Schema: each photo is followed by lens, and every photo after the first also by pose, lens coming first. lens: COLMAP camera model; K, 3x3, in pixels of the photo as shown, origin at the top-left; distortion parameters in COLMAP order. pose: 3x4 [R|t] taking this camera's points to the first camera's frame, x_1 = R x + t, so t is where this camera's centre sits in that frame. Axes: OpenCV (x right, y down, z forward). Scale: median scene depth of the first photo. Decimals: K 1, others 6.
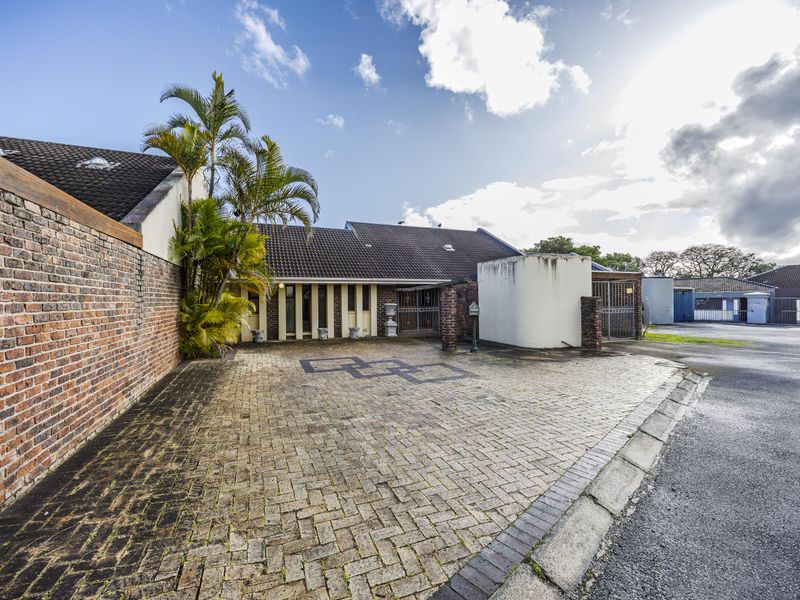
lens RADIAL K [[350.2, 0, 401.4], [0, 350.2, 304.8], [0, 0, 1]] dist [0.001814, -0.000220]
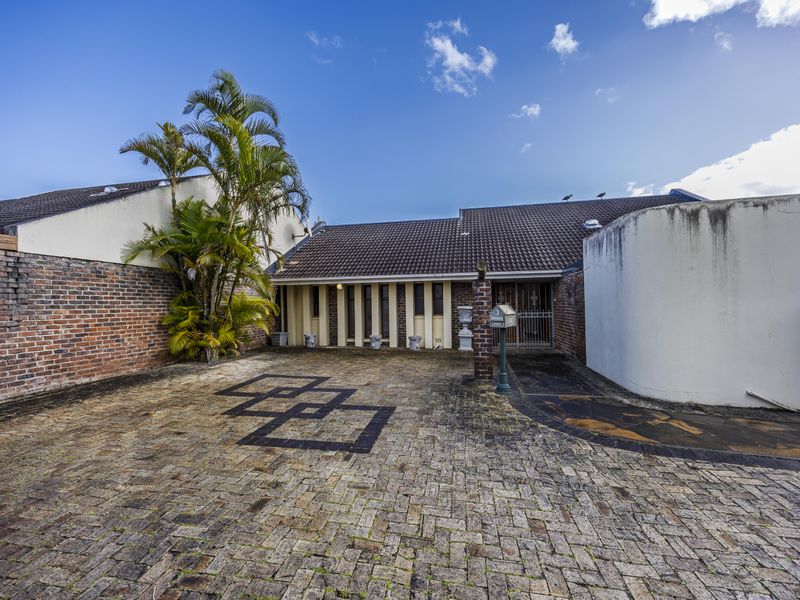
lens RADIAL K [[348.2, 0, 400.0], [0, 348.2, 300.0], [0, 0, 1]] dist [-0.001634, 0.000037]
pose [[0.823824, -0.007805, -0.566792, 0.273876], [-0.004360, 0.999788, -0.020105, -0.001468], [0.566829, 0.019034, 0.823615, 0.309344]]
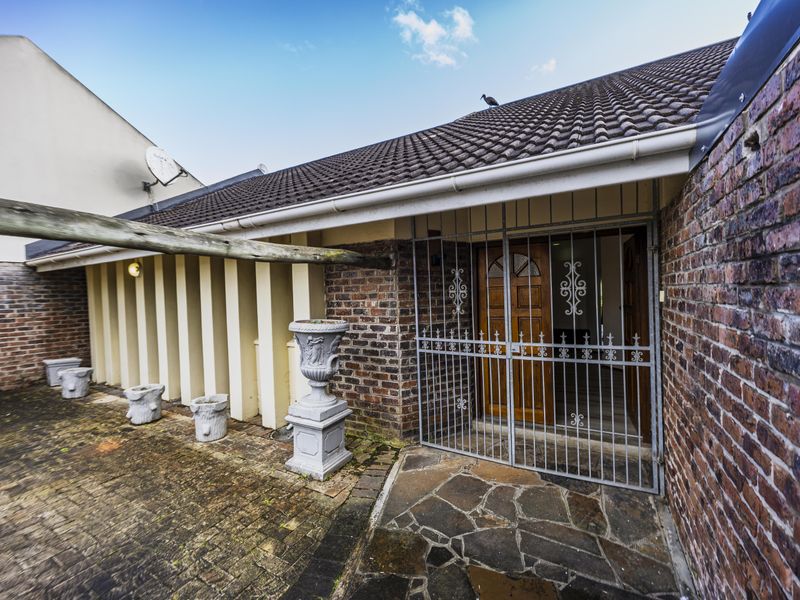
lens RADIAL K [[338.8, 0, 400.0], [0, 338.8, 300.0], [0, 0, 1]] dist [-0.001994, -0.000497]
pose [[0.606907, 0.013109, -0.794664, 0.176993], [0.009046, 0.999685, 0.023400, -0.021400], [0.794721, -0.021390, 0.606598, 0.909399]]
